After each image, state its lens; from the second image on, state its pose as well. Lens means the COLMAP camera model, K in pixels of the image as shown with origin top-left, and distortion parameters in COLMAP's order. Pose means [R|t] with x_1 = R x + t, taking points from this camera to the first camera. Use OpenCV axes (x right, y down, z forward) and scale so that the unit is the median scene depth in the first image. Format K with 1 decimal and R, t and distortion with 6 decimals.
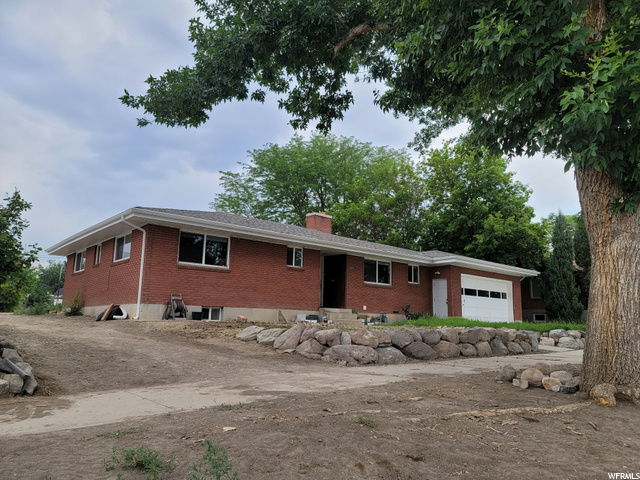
lens RADIAL K [[466.8, 0, 320.0], [0, 466.8, 239.5], [0, 0, 1]] dist [0.002685, 0.000907]
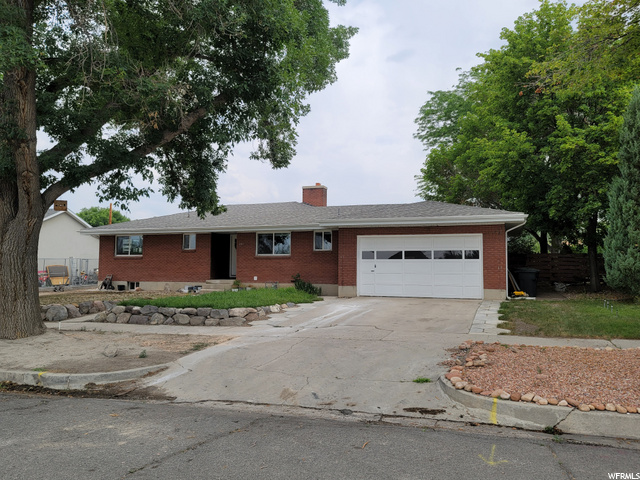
lens RADIAL K [[466.8, 0, 320.2], [0, 466.8, 240.4], [0, 0, 1]] dist [0.002685, 0.000907]
pose [[0.565396, -0.127526, -0.814901, 0.991972], [0.127578, 0.989607, -0.066350, 0.133738], [0.814893, -0.066450, 0.575790, 0.433919]]
